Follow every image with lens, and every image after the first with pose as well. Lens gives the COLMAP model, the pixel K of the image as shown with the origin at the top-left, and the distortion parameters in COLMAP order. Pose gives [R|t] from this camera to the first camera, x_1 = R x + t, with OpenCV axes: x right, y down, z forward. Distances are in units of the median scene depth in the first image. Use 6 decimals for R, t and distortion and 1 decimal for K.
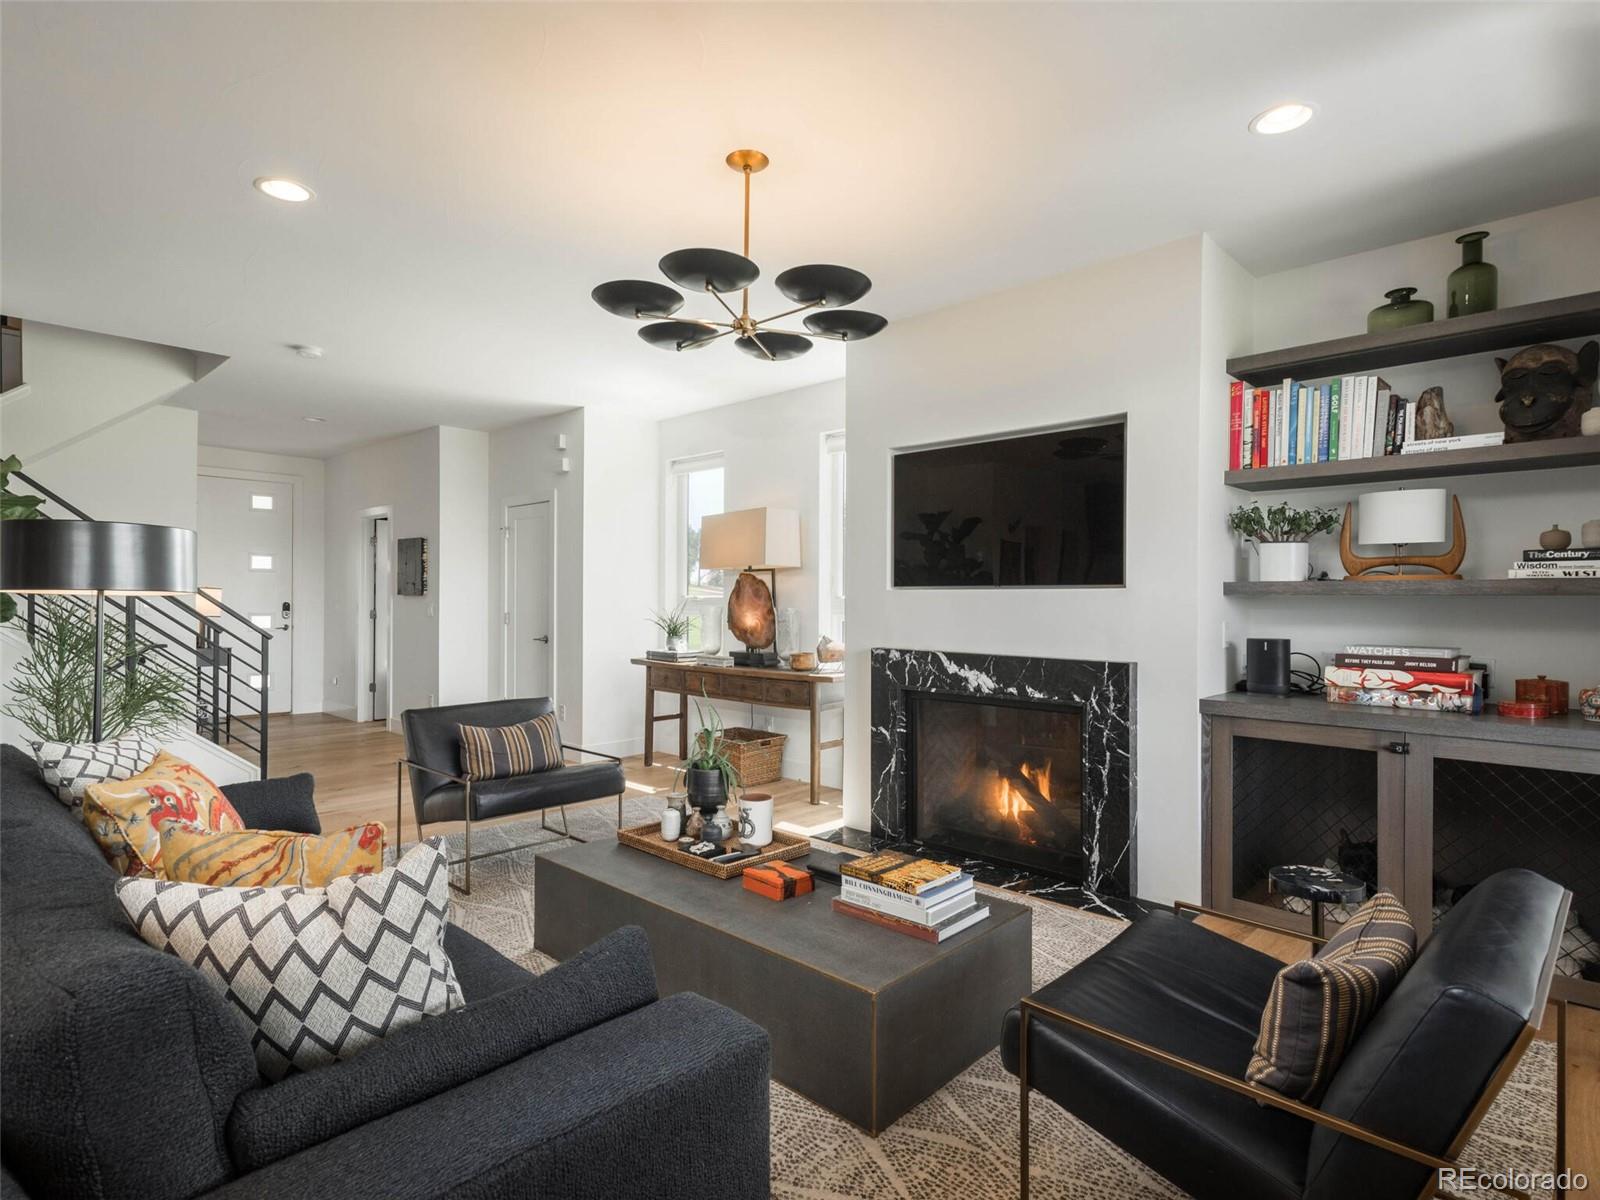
lens RADIAL K [[842.9, 0, 789.3], [0, 842.9, 603.2], [0, 0, 1]] dist [0.022407, -0.007963]
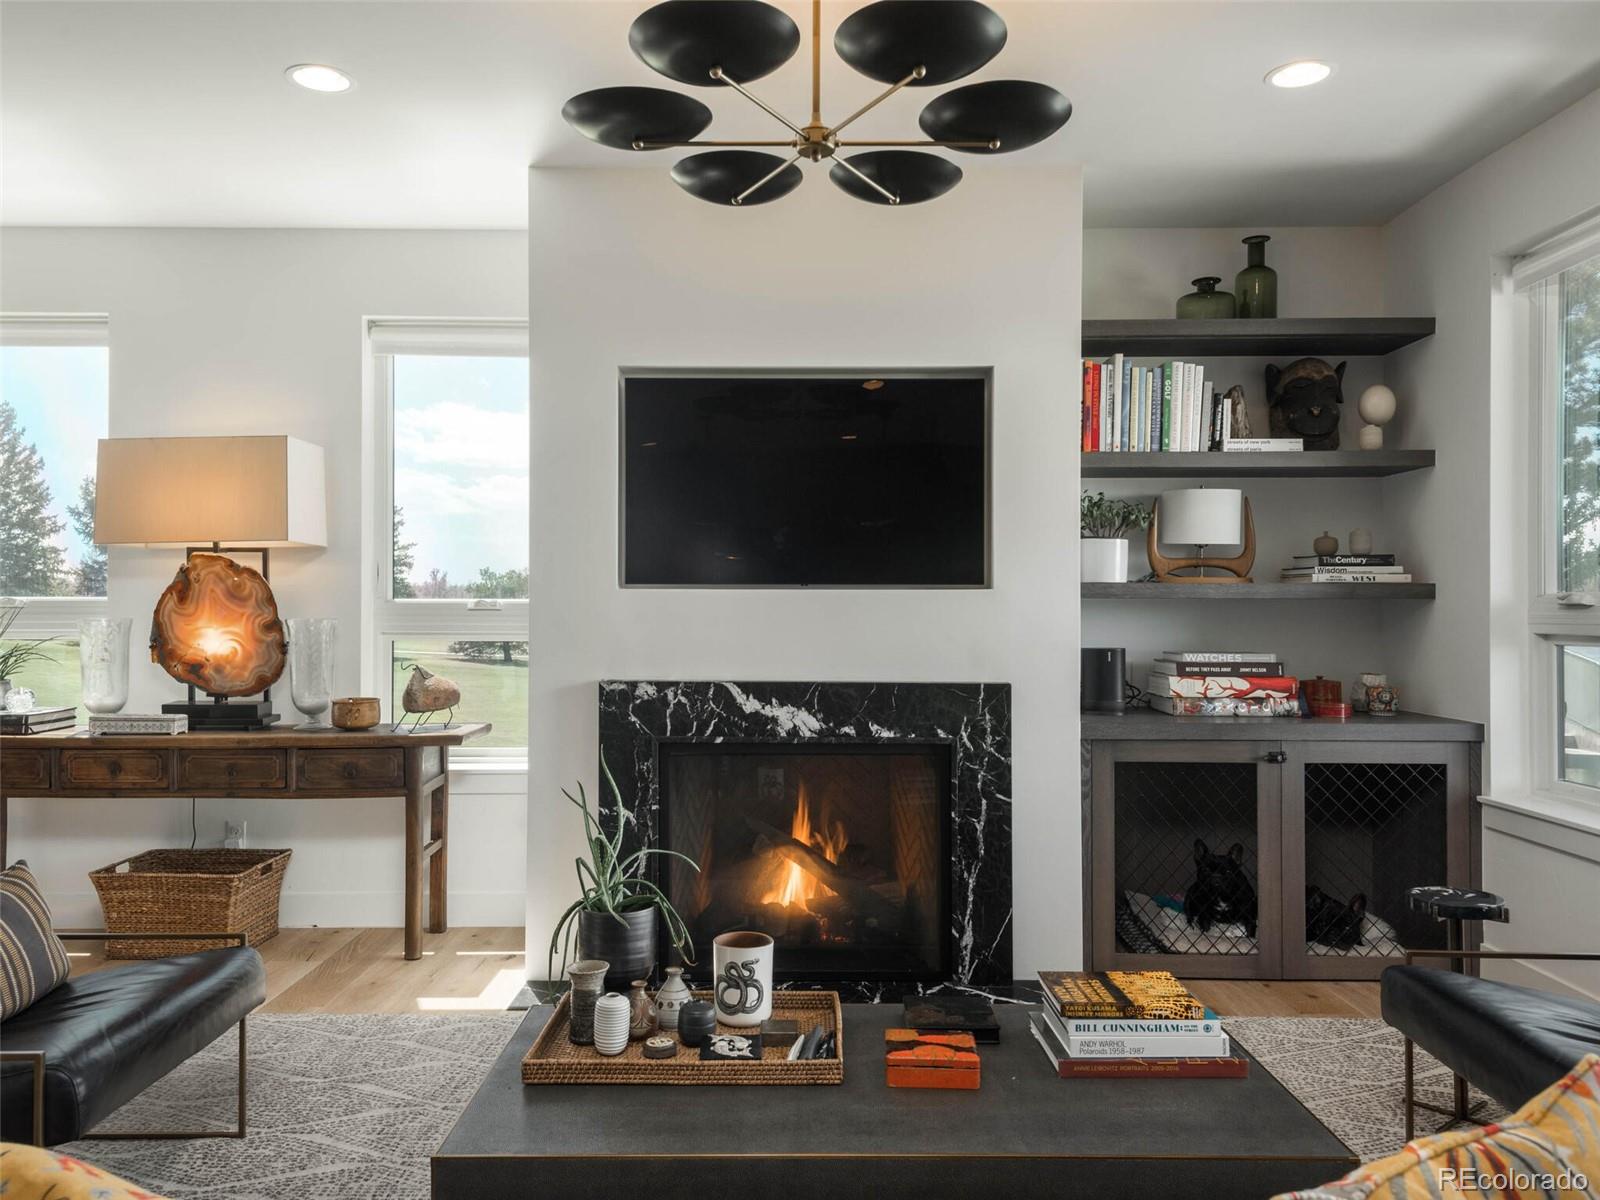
lens RADIAL K [[1206.4, 0, 794.0], [0, 1206.4, 596.7], [0, 0, 1]] dist [0.046629, -0.001098]
pose [[0.724088, 0.002188, 0.689704, -0.528773], [0.004637, 0.999957, -0.008041, -0.002384], [-0.689692, 0.009020, 0.724047, 0.320339]]
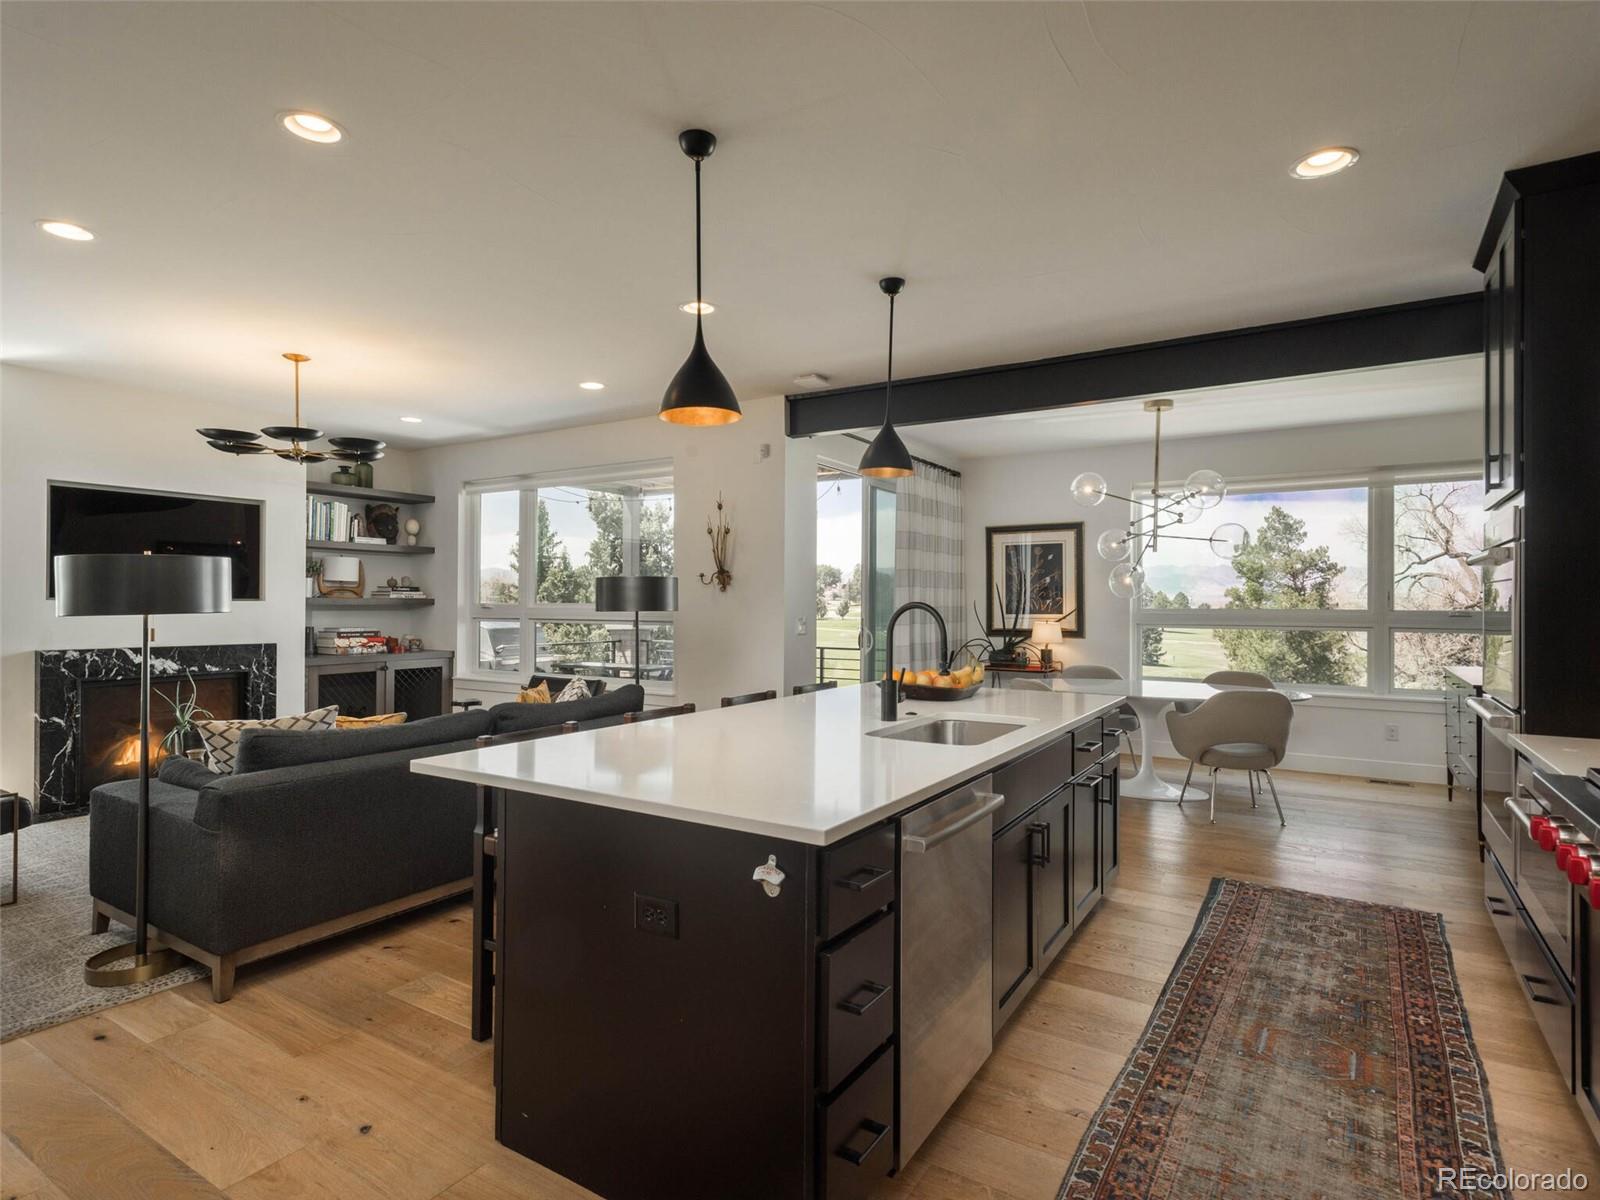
lens RADIAL K [[842.9, 0, 790.6], [0, 842.9, 601.7], [0, 0, 1]] dist [0.022407, -0.007963]
pose [[-0.198434, -0.006510, 0.980093, -1.584166], [-0.004387, 0.999974, 0.005754, -0.032235], [-0.980104, -0.003158, -0.198457, 0.290421]]
